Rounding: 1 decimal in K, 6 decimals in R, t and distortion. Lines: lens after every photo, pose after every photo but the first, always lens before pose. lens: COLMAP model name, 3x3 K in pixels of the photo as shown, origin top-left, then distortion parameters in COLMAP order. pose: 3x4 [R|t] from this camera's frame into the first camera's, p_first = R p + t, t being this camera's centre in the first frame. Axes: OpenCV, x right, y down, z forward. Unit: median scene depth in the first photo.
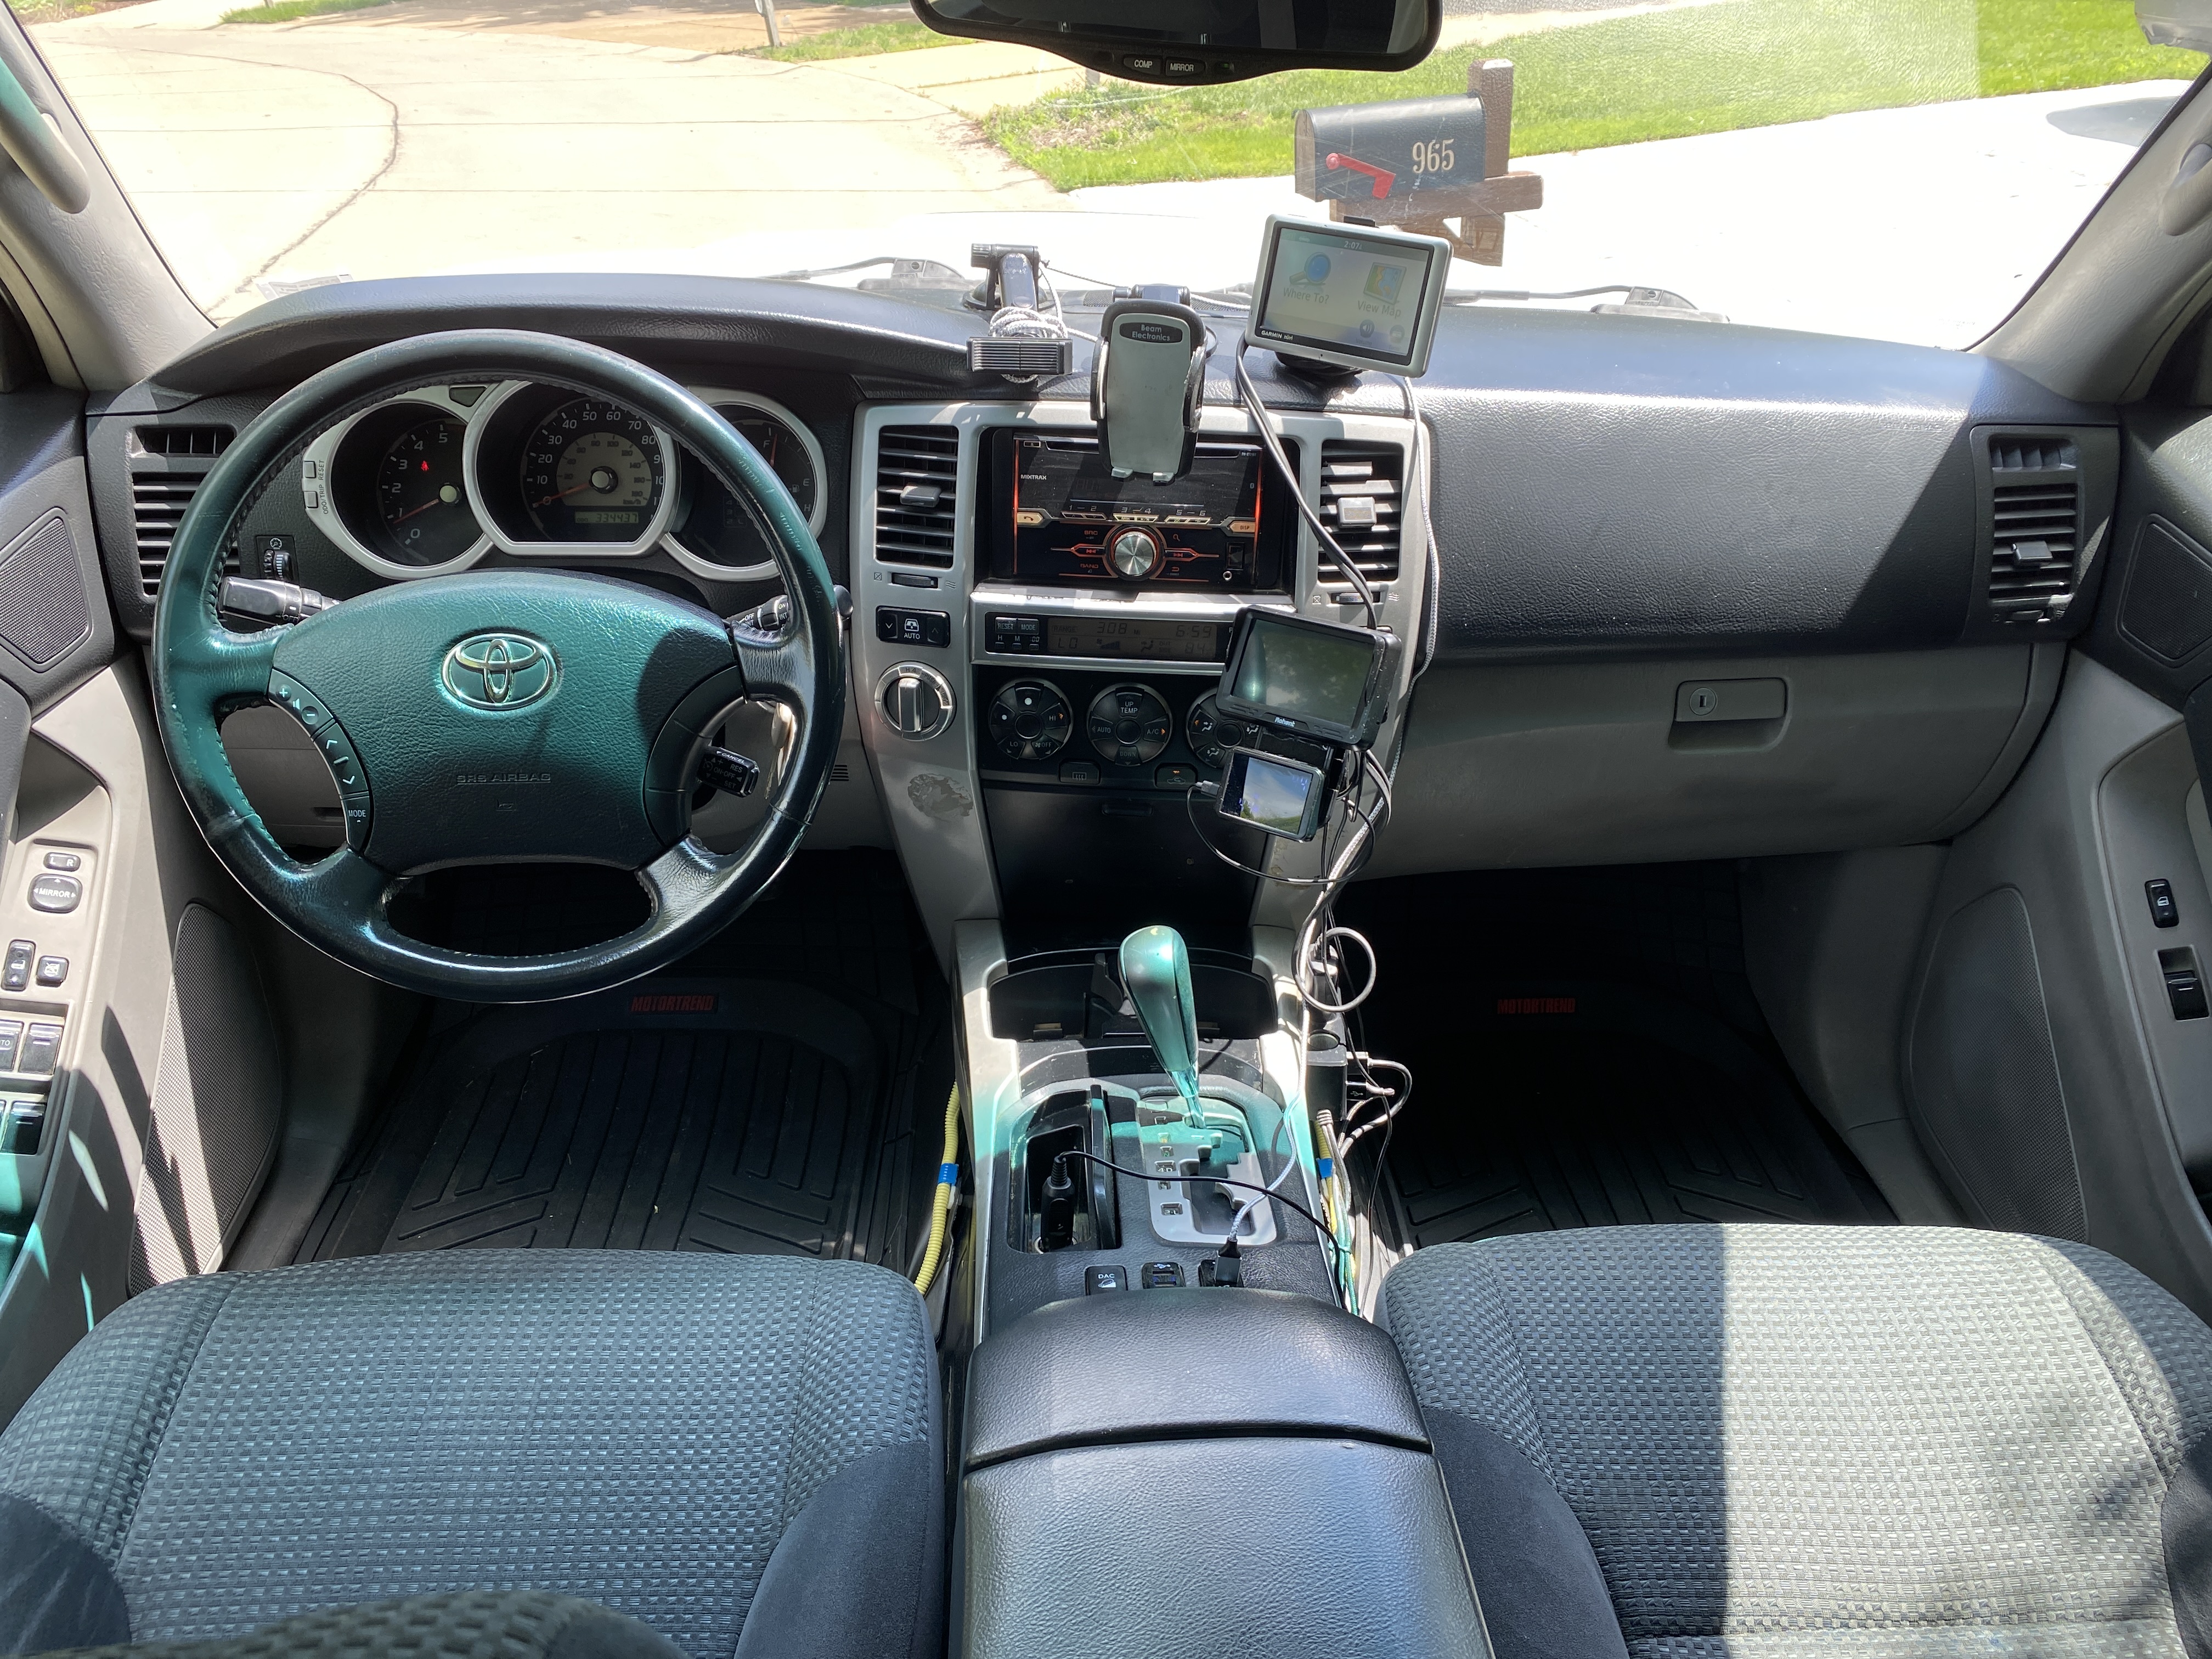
lens RADIAL K [[1708.5, 0, 1106.8], [0, 1708.5, 814.0], [0, 0, 1]] dist [0.070973, -0.114097]
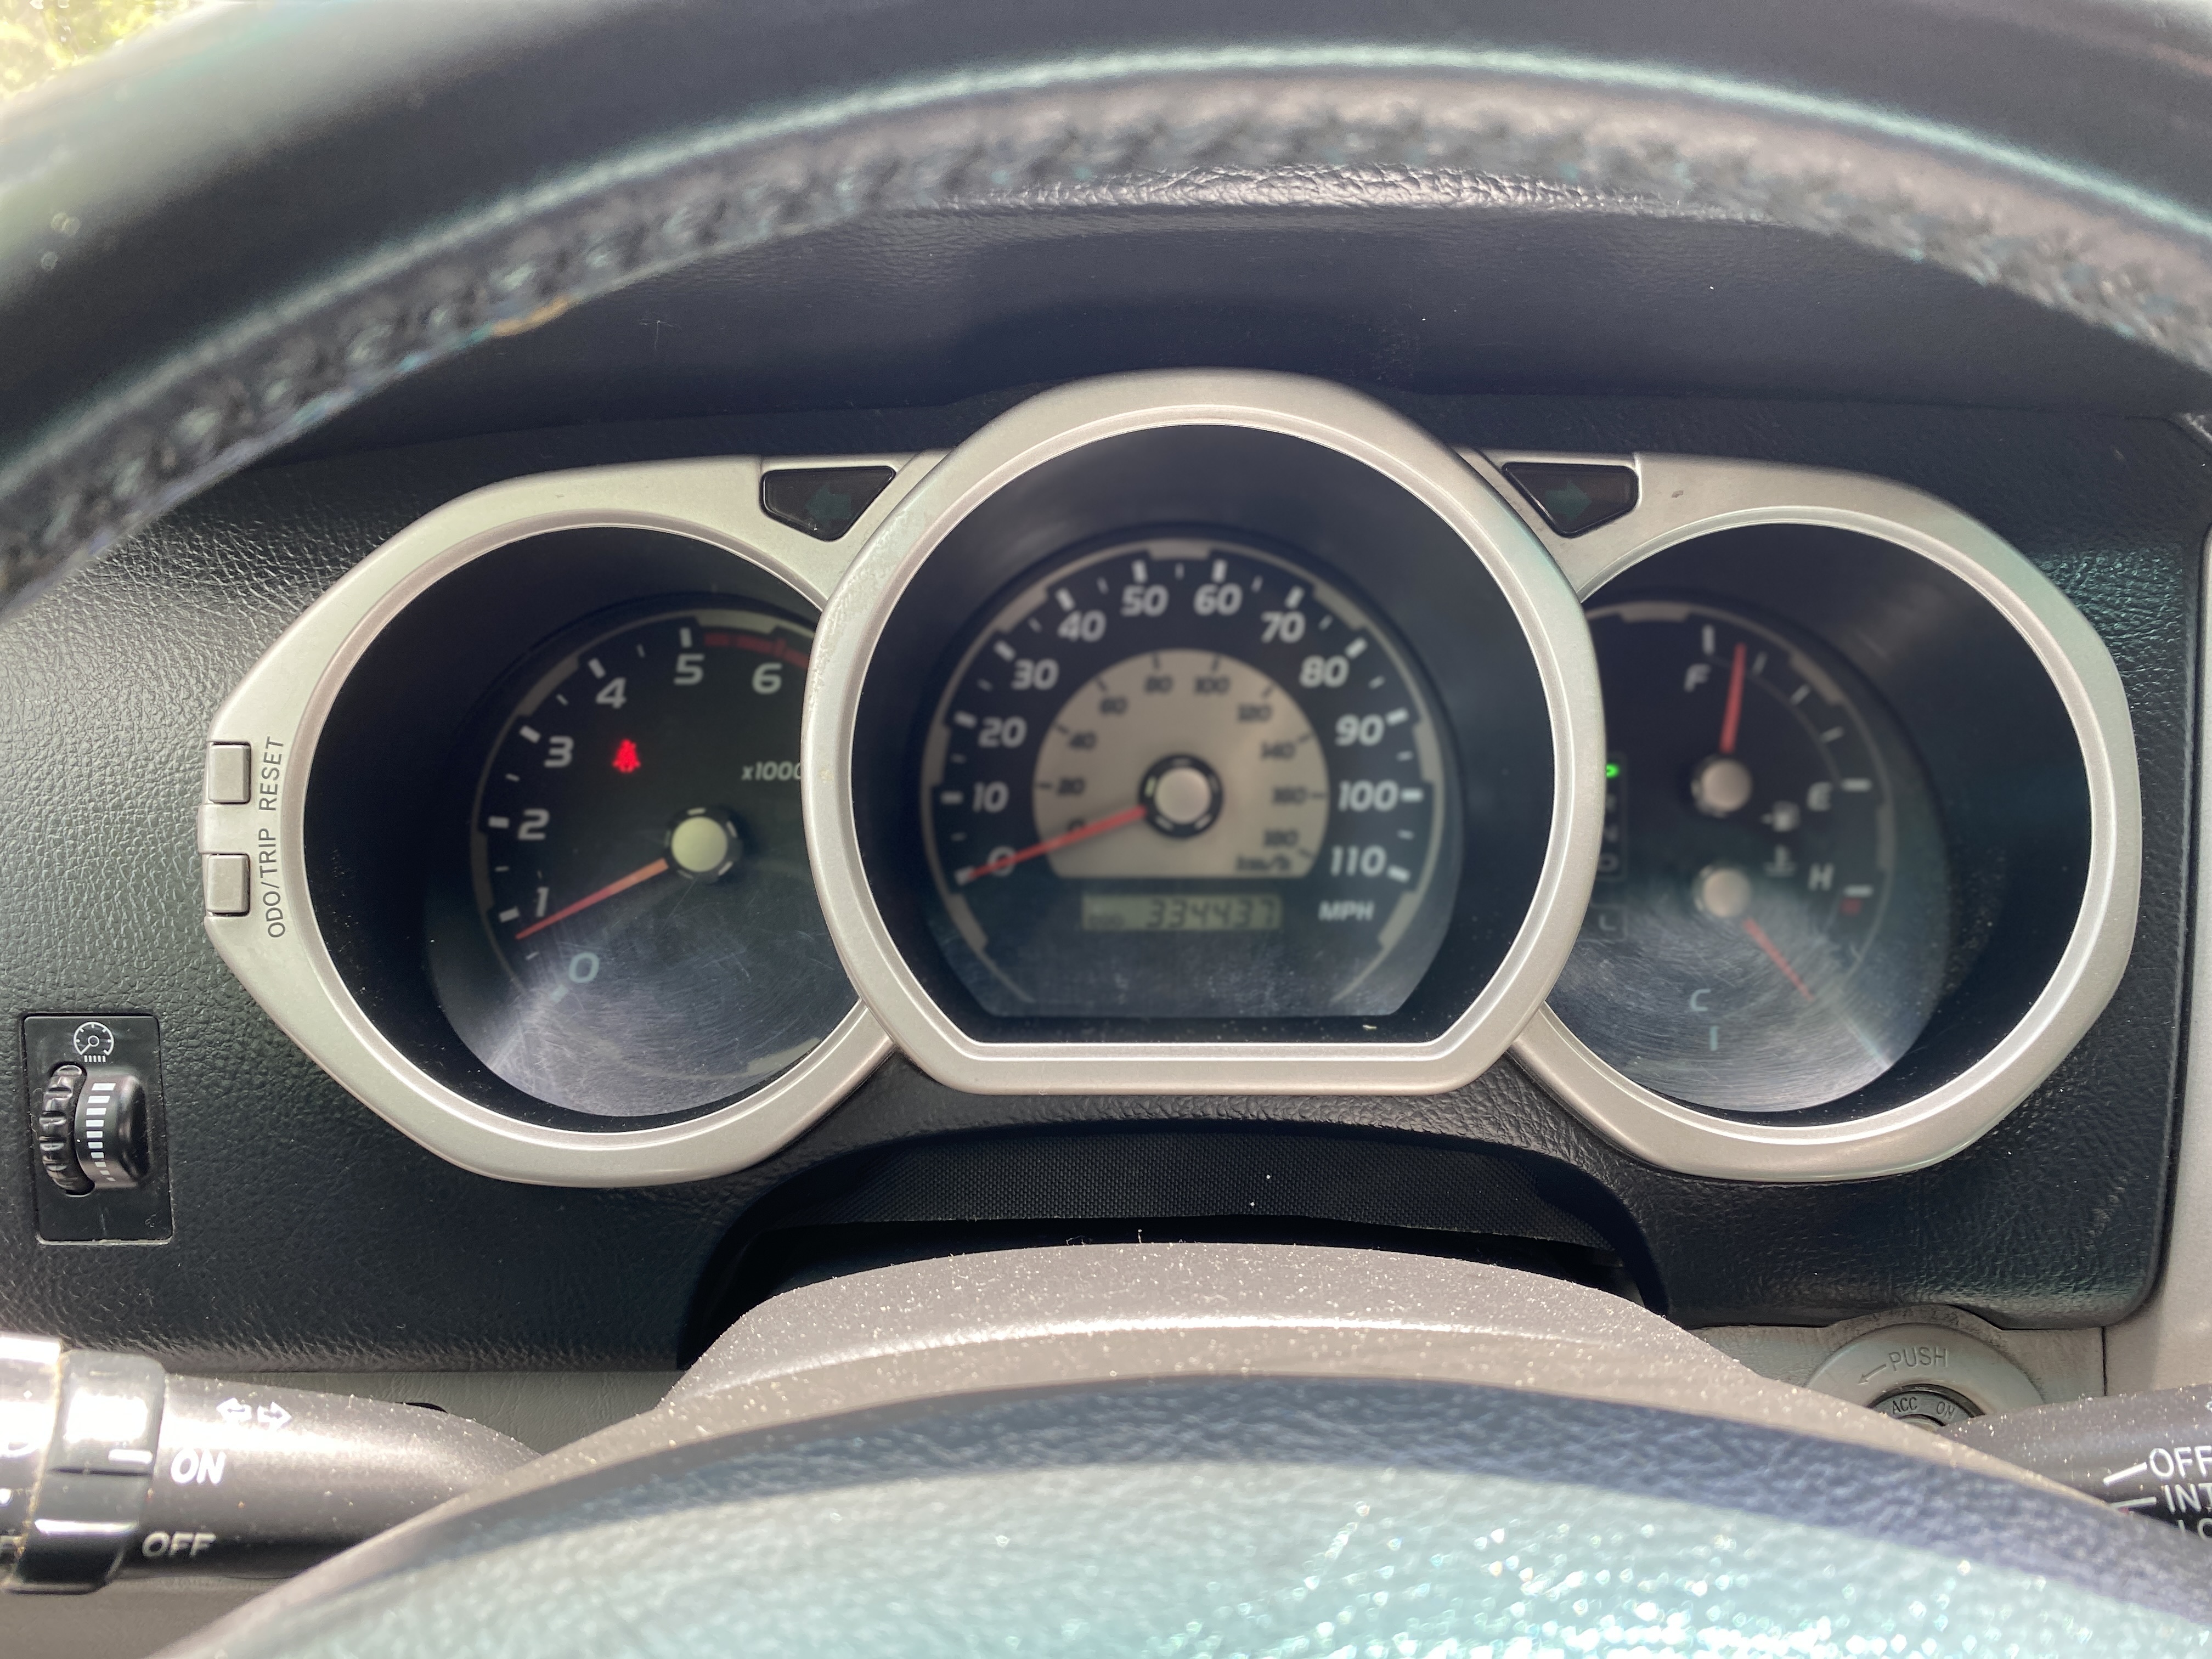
lens RADIAL K [[1835.8, 0, 1202.0], [0, 1835.8, 830.6], [0, 0, 1]] dist [0.076305, -0.380141]
pose [[0.999791, -0.000225, -0.020429, -0.316449], [-0.003069, 0.986943, -0.161041, -0.150145], [0.020199, 0.161070, 0.986736, 0.750656]]
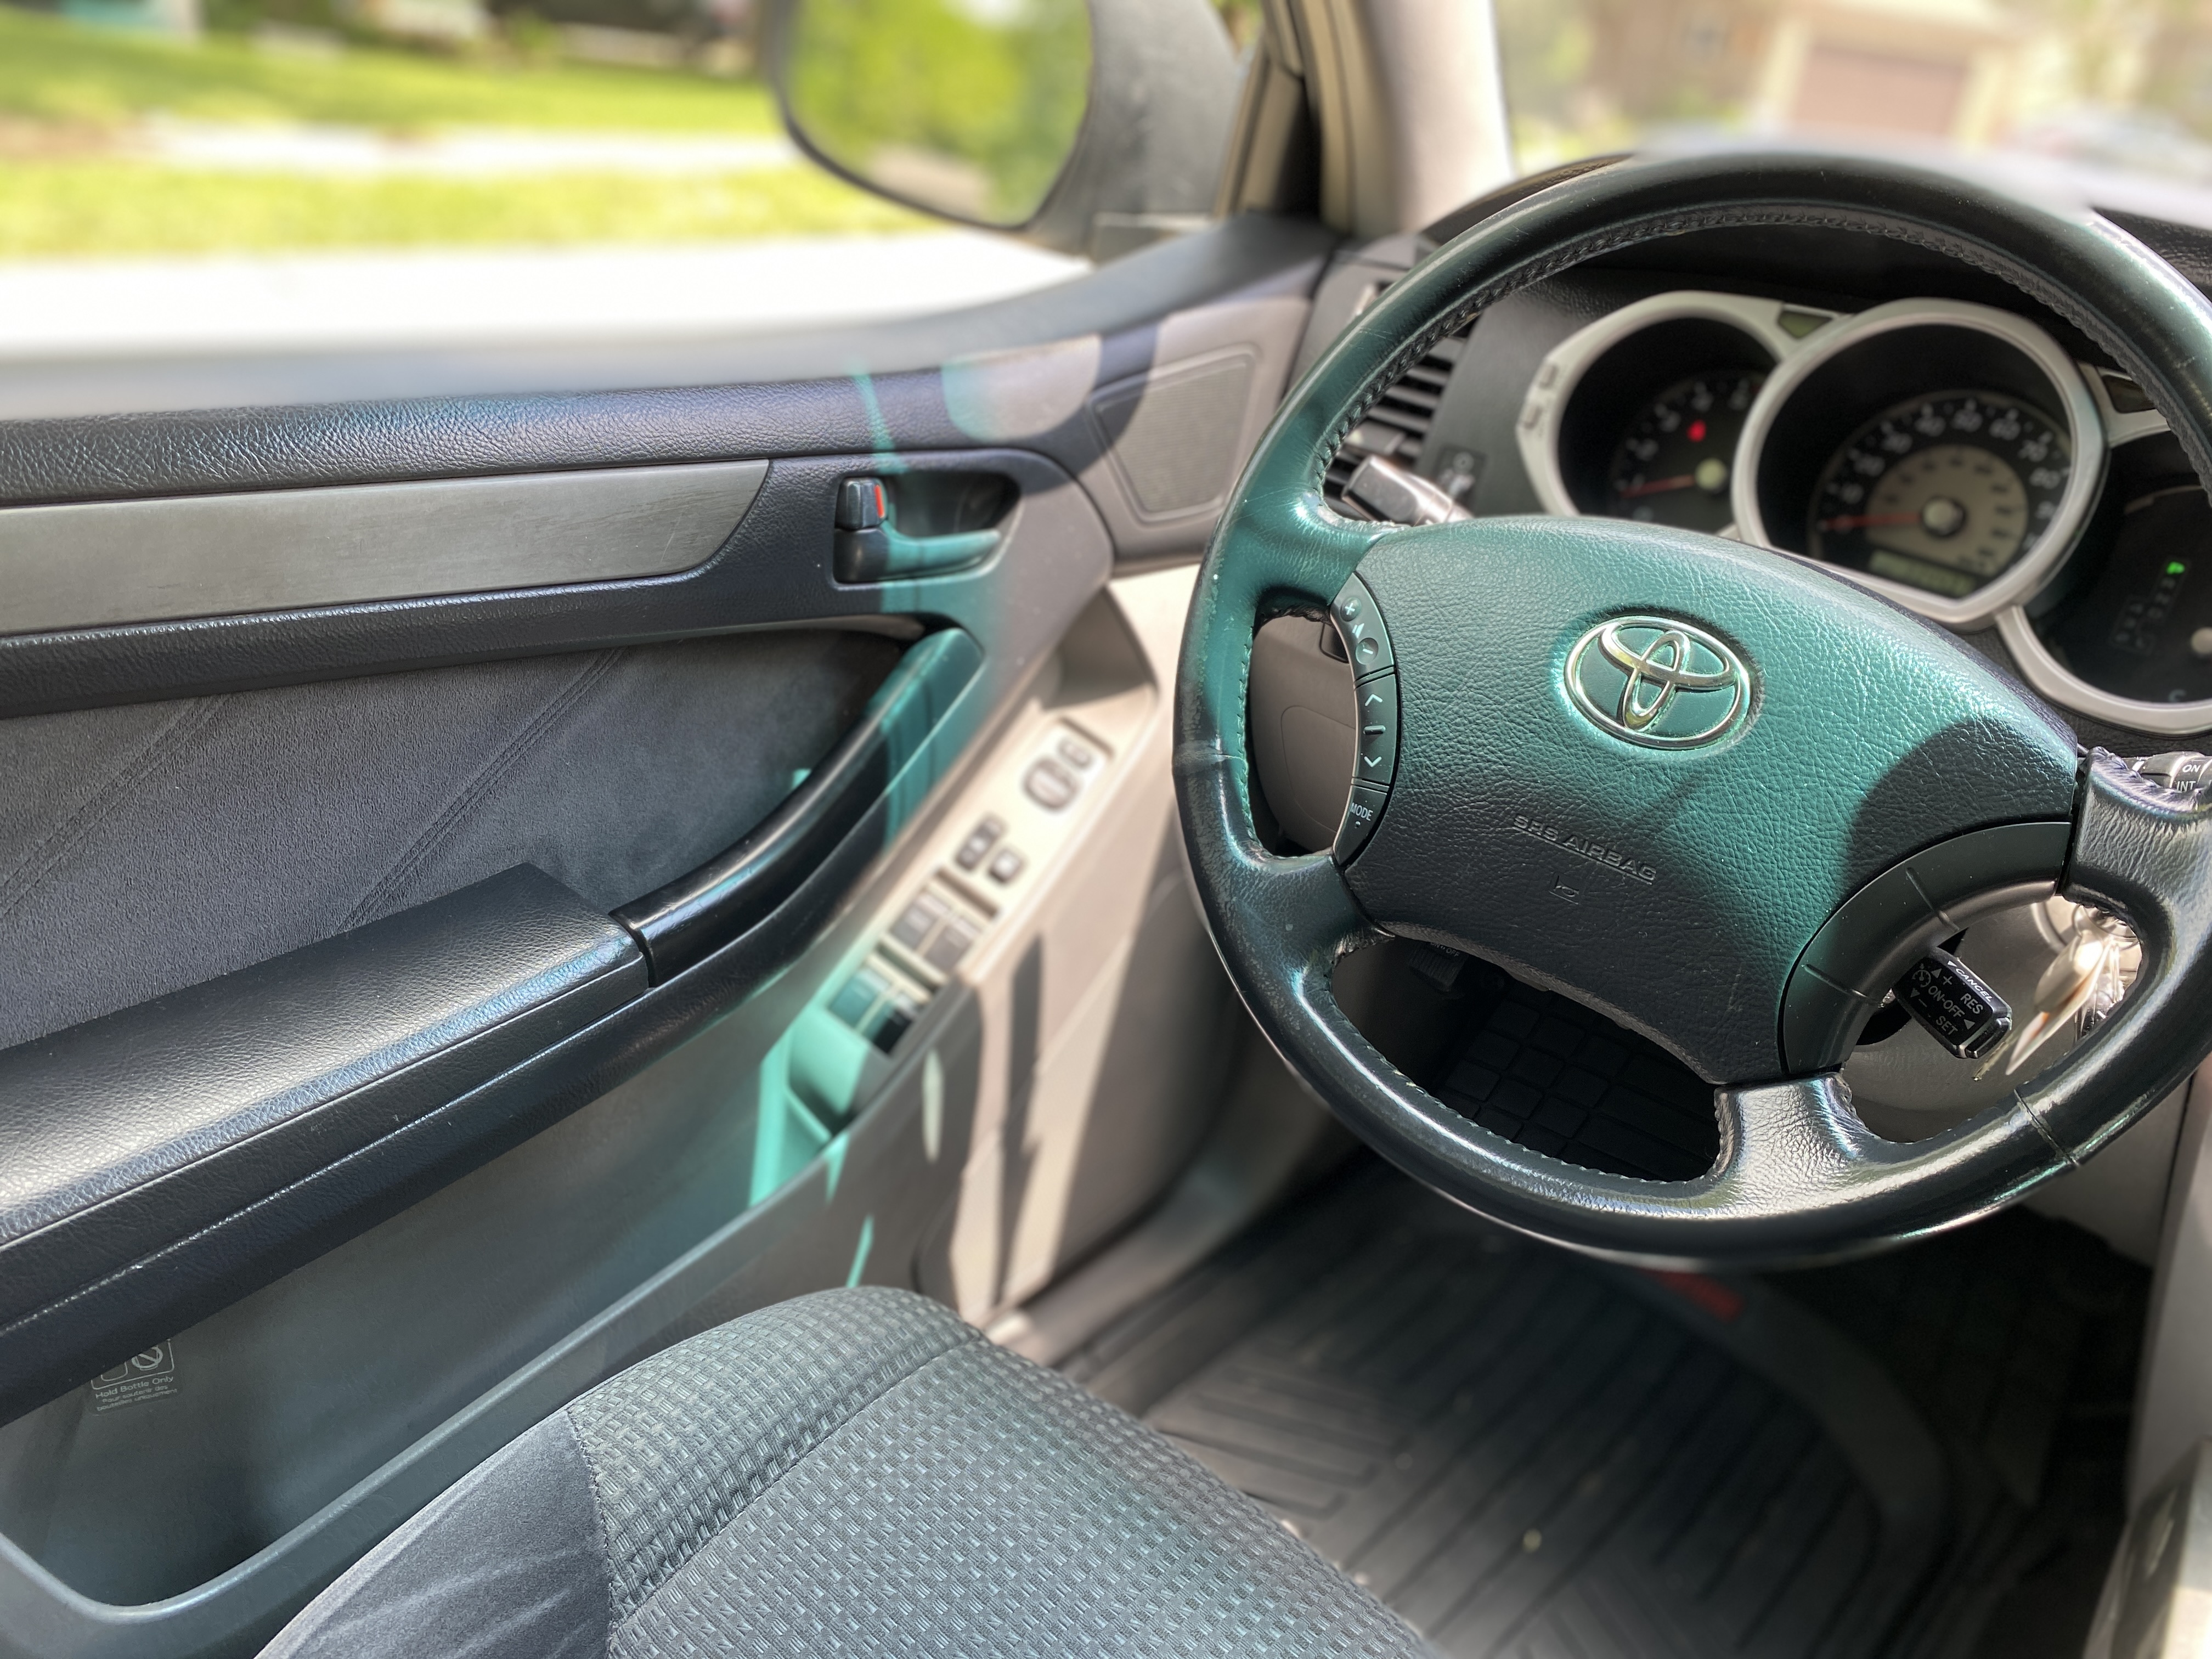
lens RADIAL K [[1708.5, 0, 1106.8], [0, 1708.5, 814.0], [0, 0, 1]] dist [0.070973, -0.114097]
pose [[0.716769, 0.369621, -0.591288, -0.105753], [-0.426502, 0.903233, 0.047609, 0.009313], [0.551668, 0.218061, 0.805054, 0.373758]]
